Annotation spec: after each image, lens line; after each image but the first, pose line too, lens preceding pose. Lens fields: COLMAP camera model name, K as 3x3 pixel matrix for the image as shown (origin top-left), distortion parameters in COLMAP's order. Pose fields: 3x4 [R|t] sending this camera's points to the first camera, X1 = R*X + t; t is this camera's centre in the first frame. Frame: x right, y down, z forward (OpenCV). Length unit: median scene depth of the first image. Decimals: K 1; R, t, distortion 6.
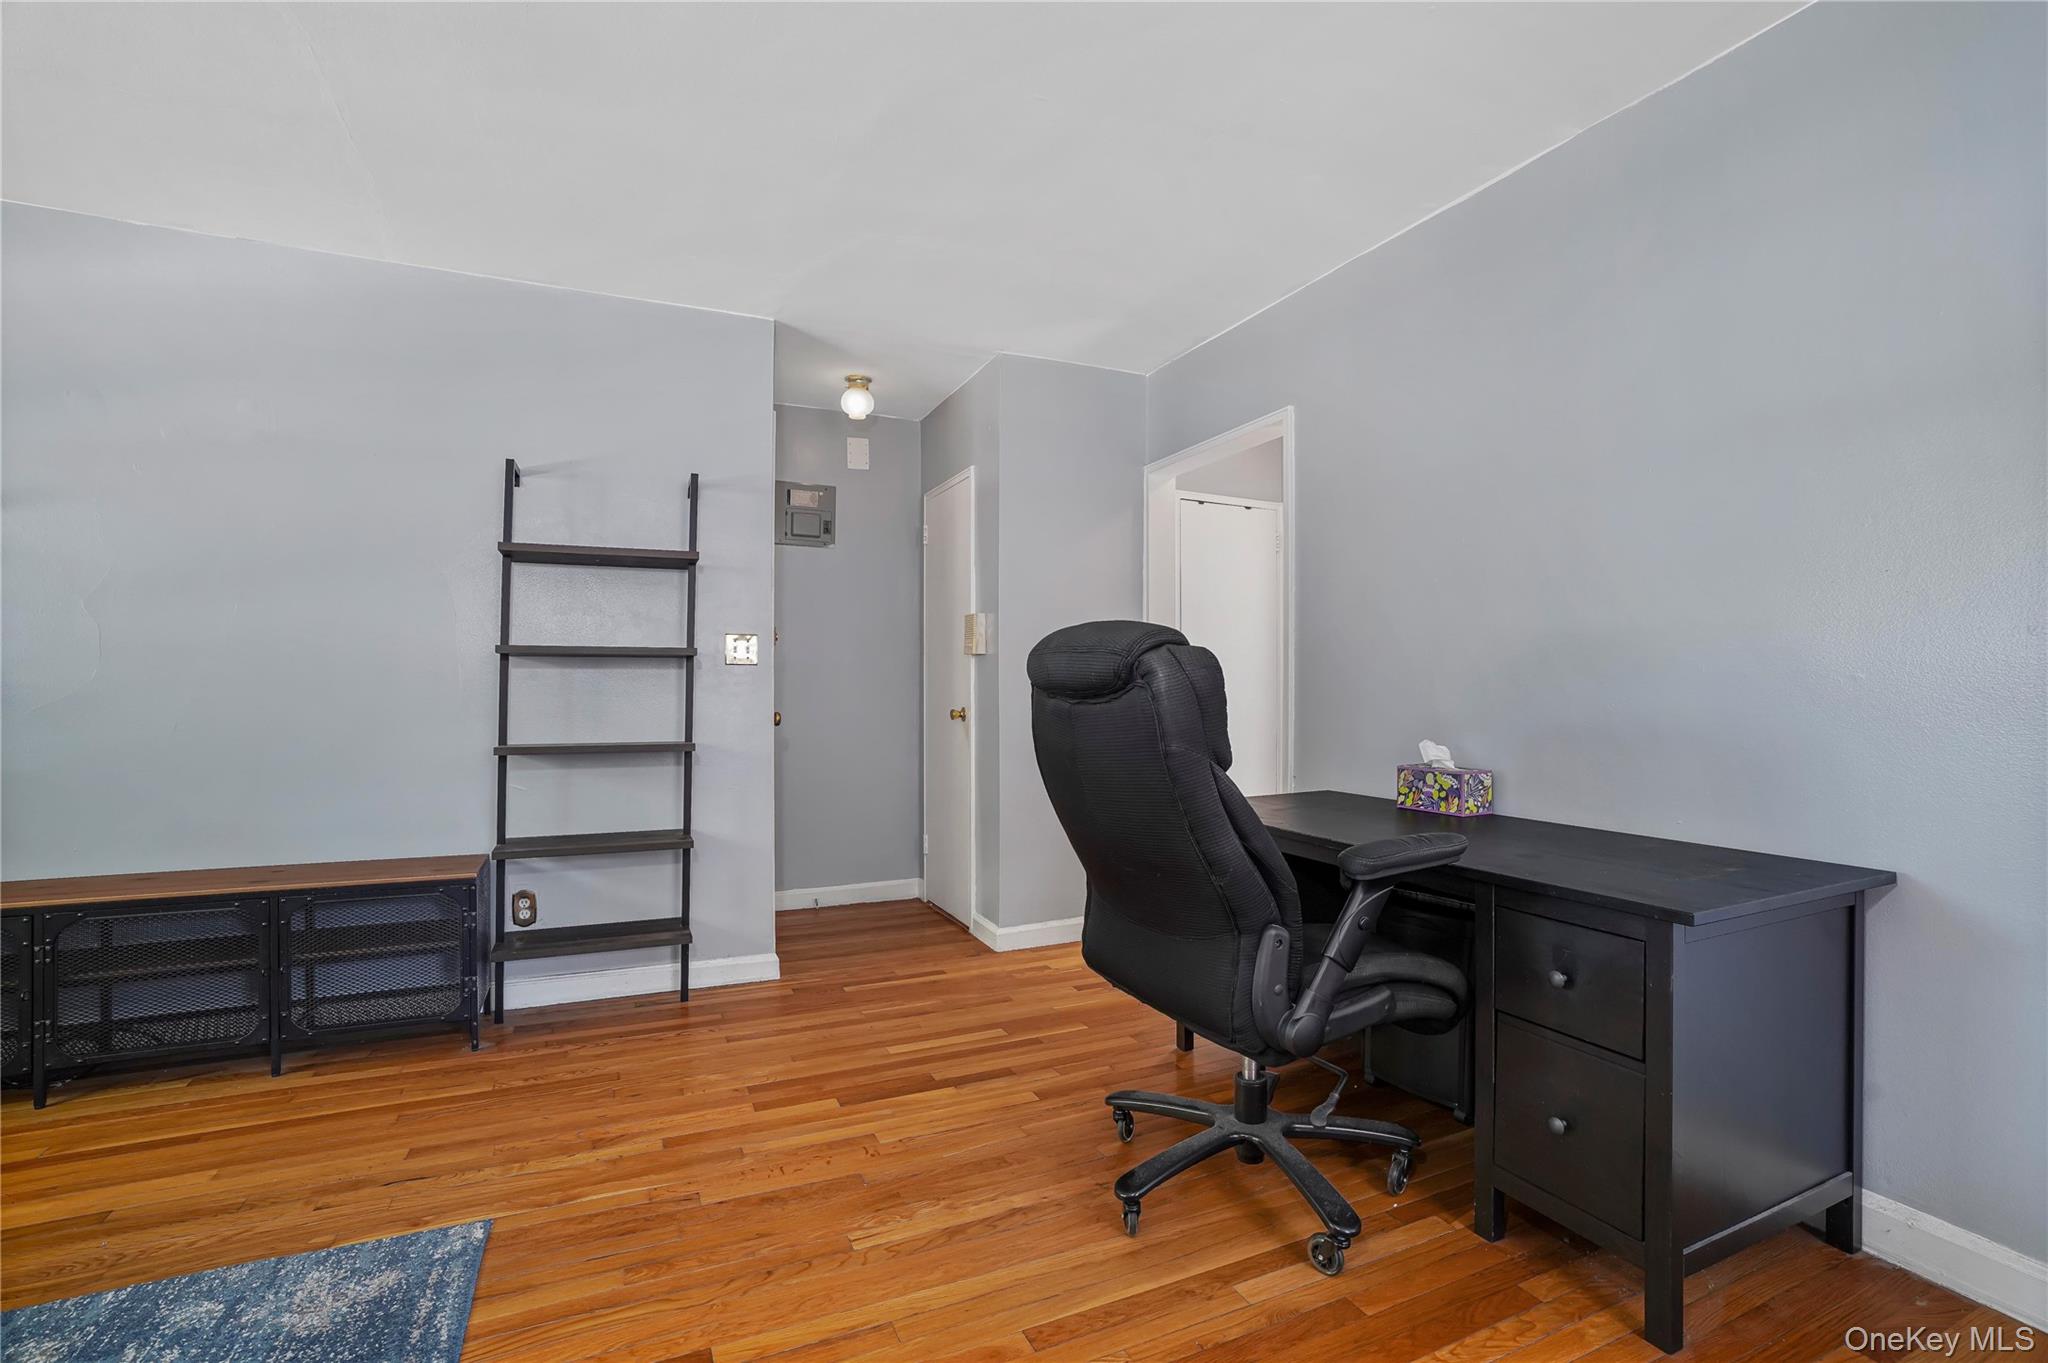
lens RADIAL K [[953.8, 0, 1044.3], [0, 953.8, 683.9], [0, 0, 1]] dist [-0.063959, 0.026085]
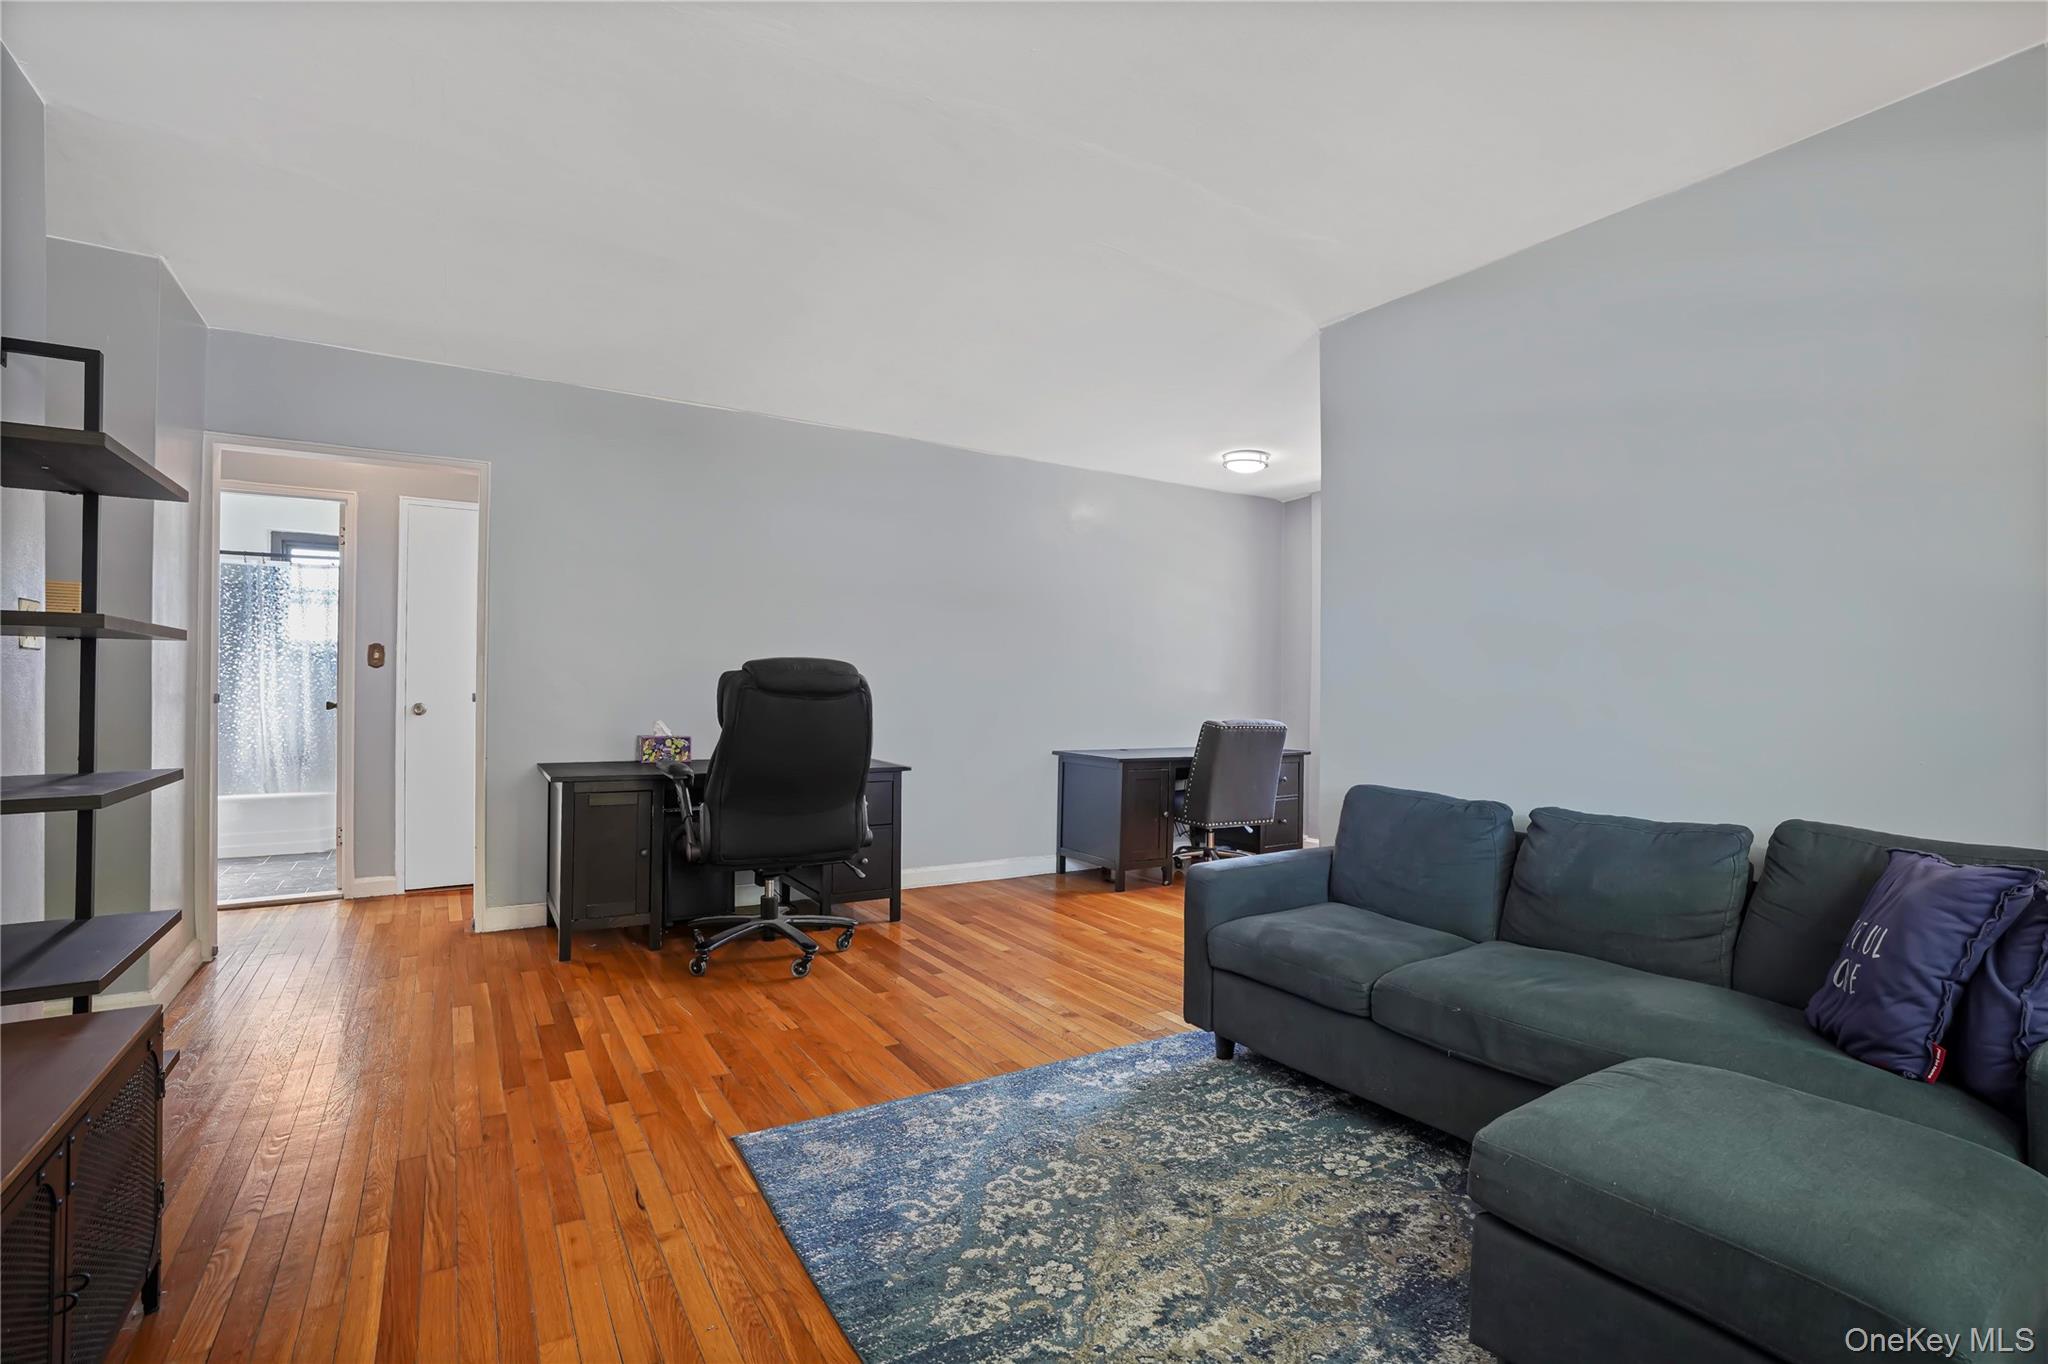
lens RADIAL K [[944.9, 0, 1052.9], [0, 944.9, 686.0], [0, 0, 1]] dist [-0.061087, 0.023502]
pose [[-0.148963, 0.000295, 0.988843, -1.267336], [-0.014962, 0.999885, -0.002553, -0.006901], [-0.988730, -0.015176, -0.148941, 0.529637]]
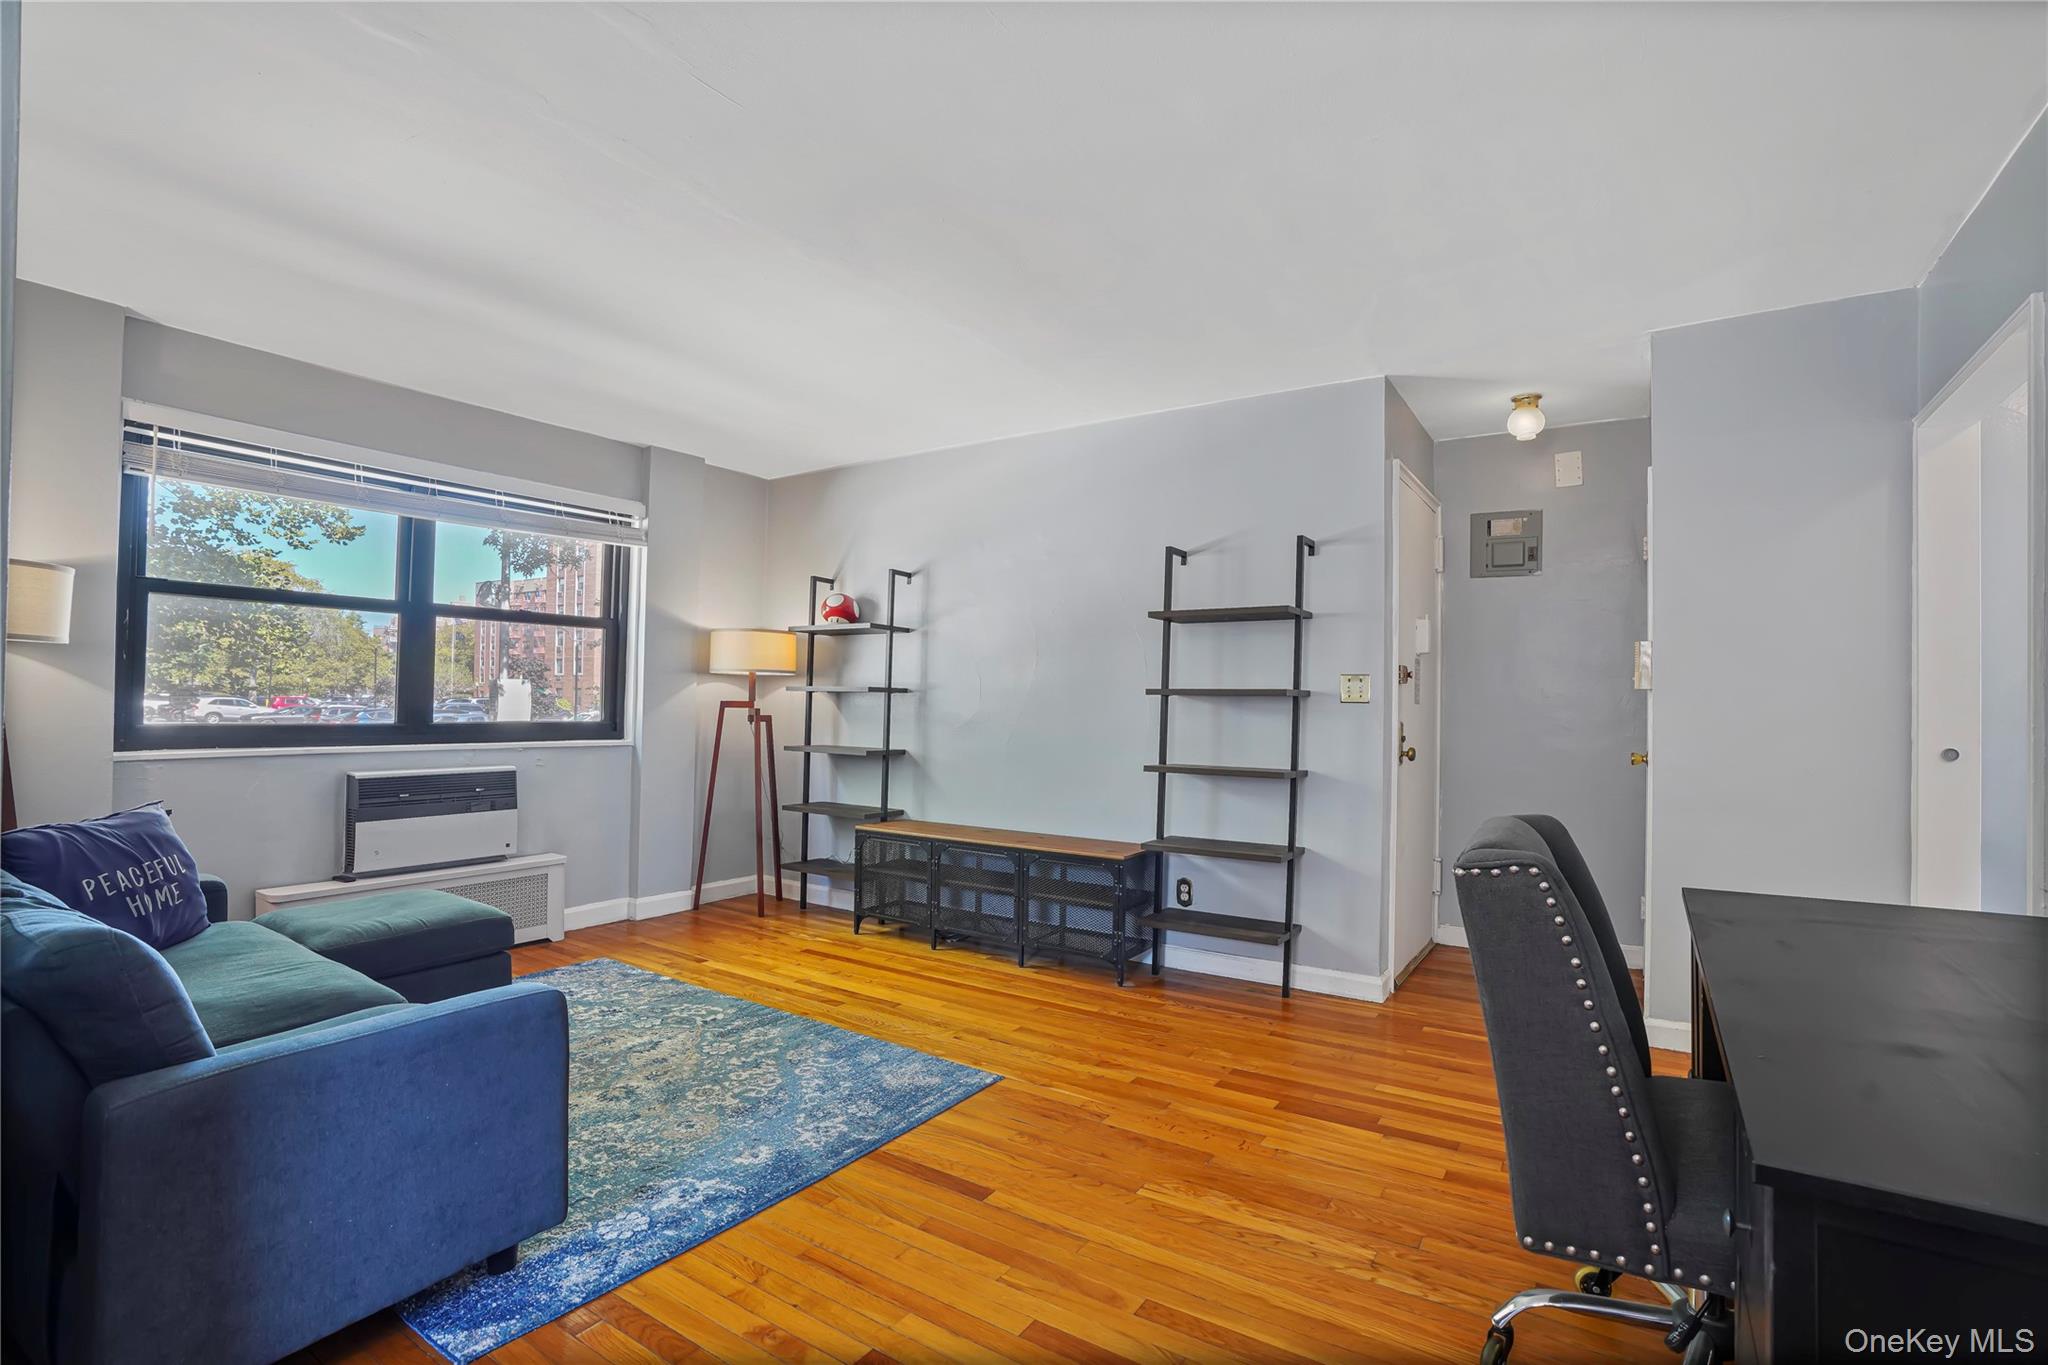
lens RADIAL K [[947.1, 0, 1029.7], [0, 947.1, 673.3], [0, 0, 1]] dist [-0.064418, 0.029662]
pose [[0.524415, -0.021522, -0.851191, 0.505077], [-0.008816, 0.999490, -0.030703, -0.021936], [0.851417, 0.023605, 0.523957, 0.149847]]
